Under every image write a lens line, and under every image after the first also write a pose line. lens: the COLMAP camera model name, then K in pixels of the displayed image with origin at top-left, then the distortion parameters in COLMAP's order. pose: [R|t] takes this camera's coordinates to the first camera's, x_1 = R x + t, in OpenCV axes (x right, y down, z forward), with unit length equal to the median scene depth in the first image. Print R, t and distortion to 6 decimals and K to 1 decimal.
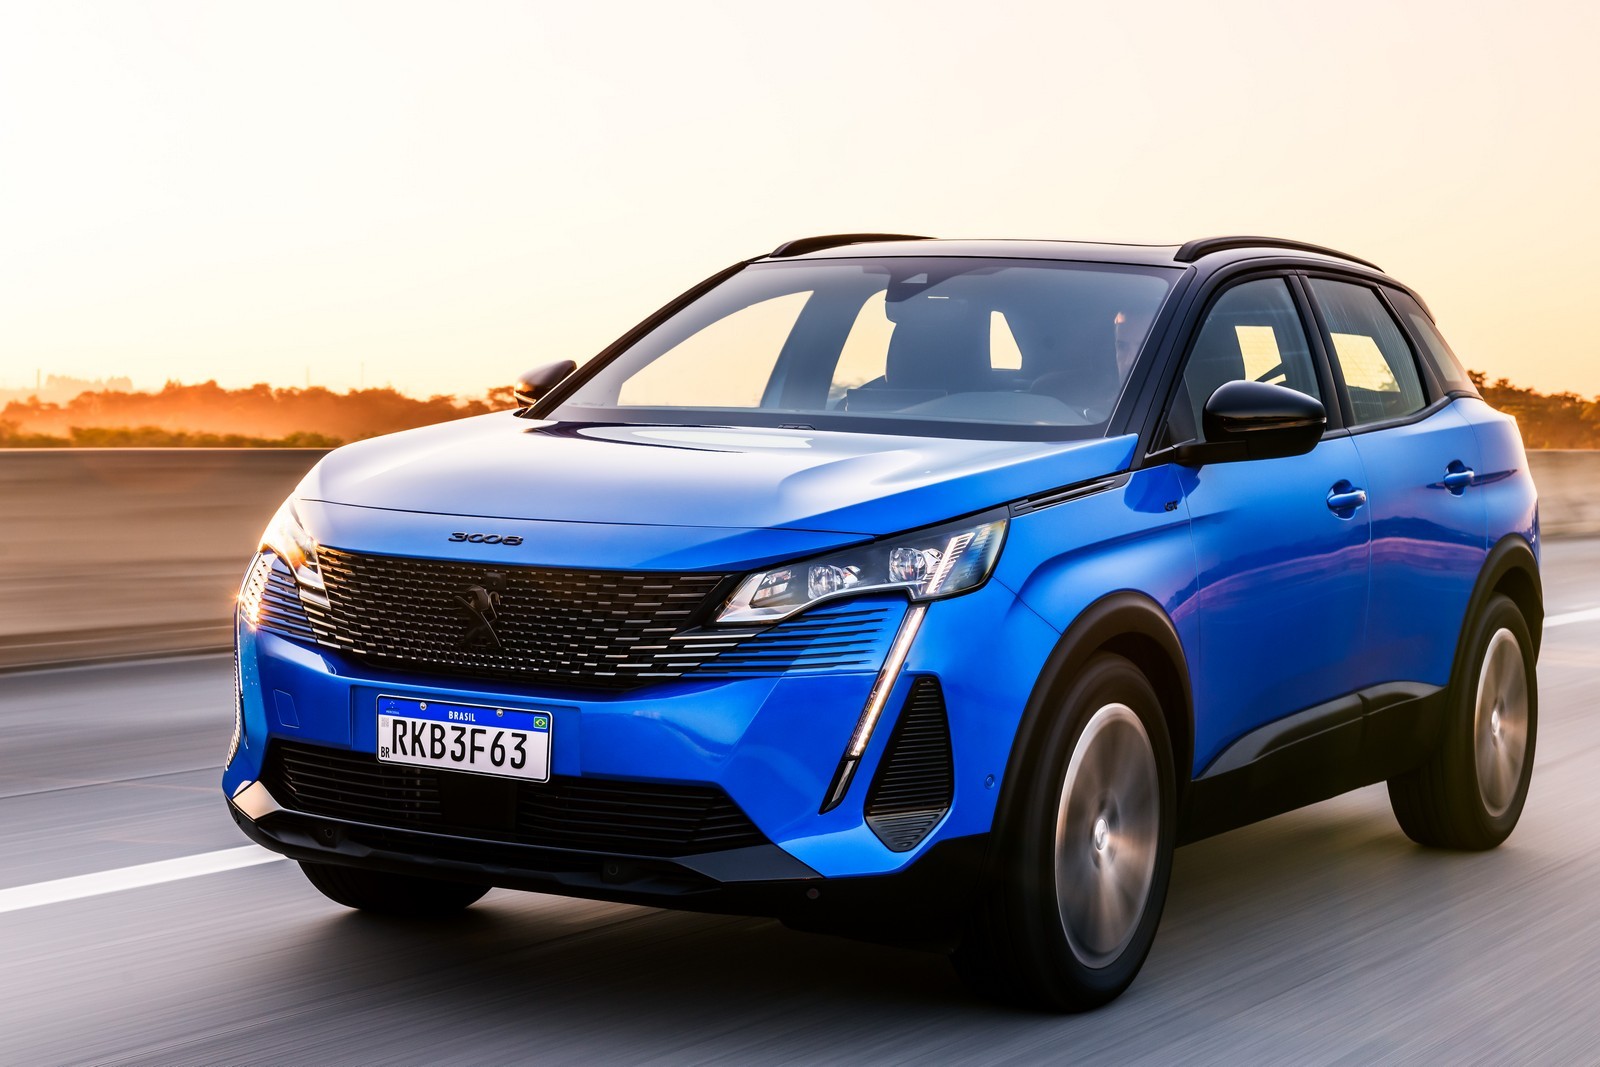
lens RADIAL K [[2822.2, 0, 800.0], [0, 2822.2, 533.5], [0, 0, 1]] dist [-0.018934, 0.133777]
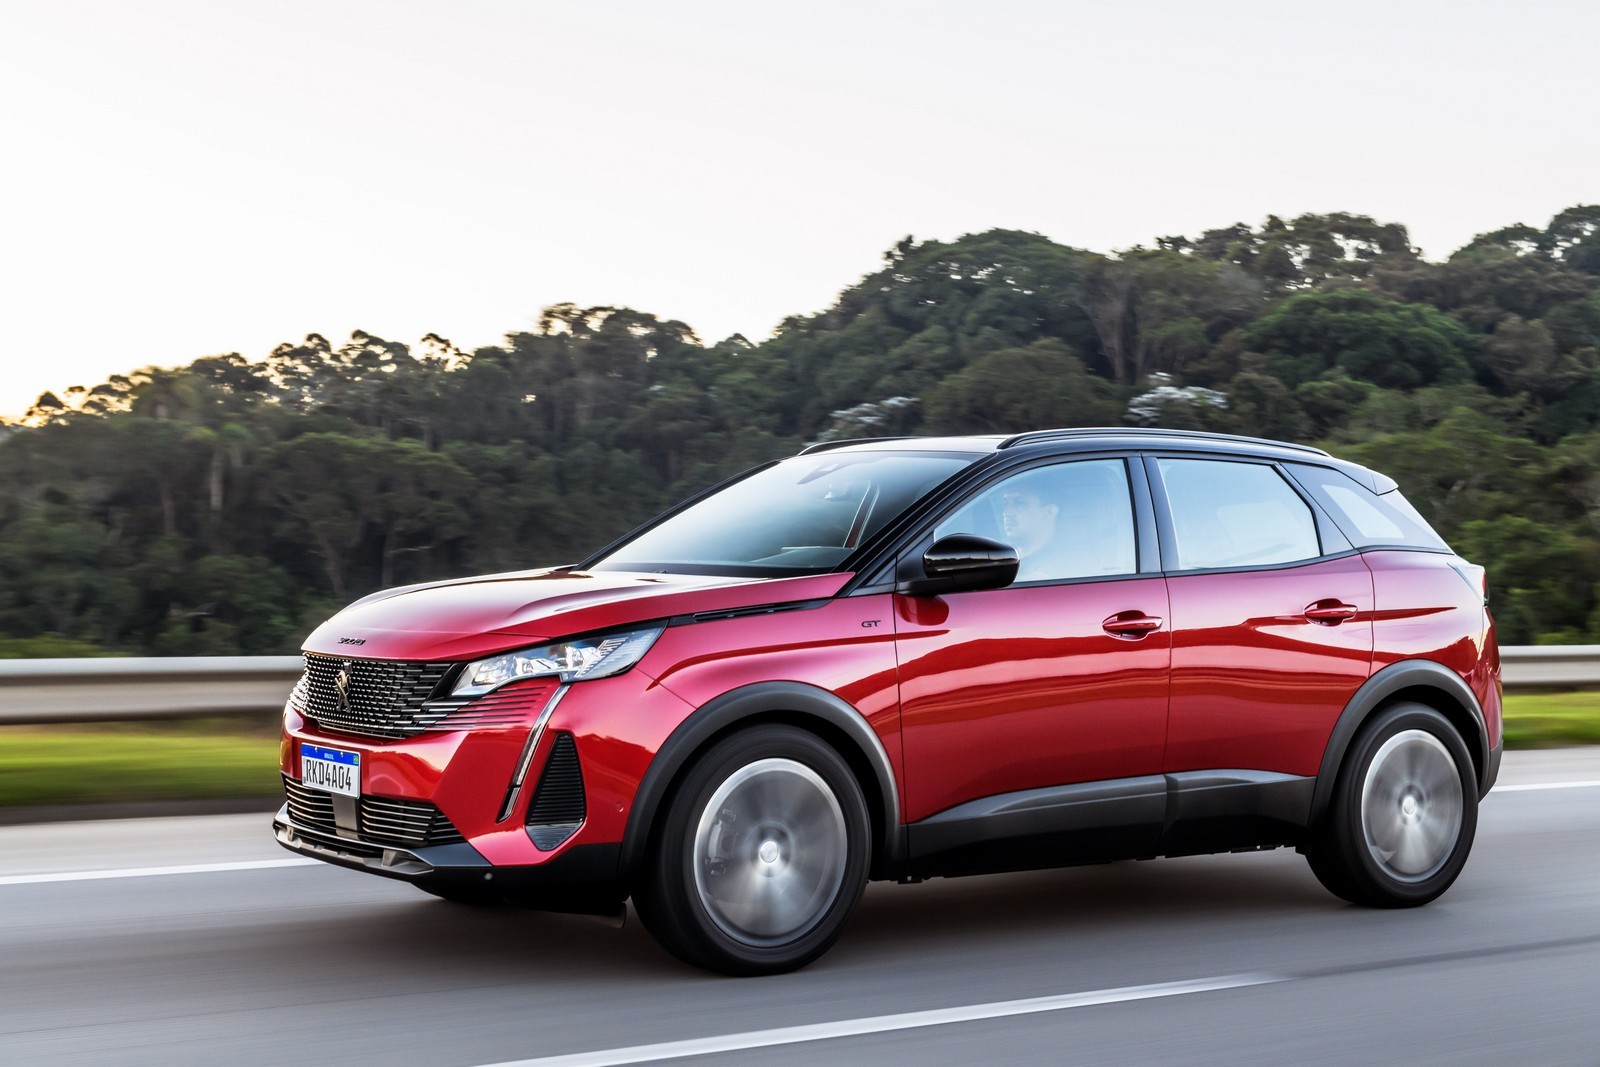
lens RADIAL K [[2403.6, 0, 800.0], [0, 2403.6, 533.5], [0, 0, 1]] dist [-0.008860, -0.011356]
pose [[0.905739, -0.022036, -0.423263, 0.667267], [-0.010246, 0.997217, -0.073843, 0.037178], [0.423712, 0.071219, 0.902993, -0.088414]]
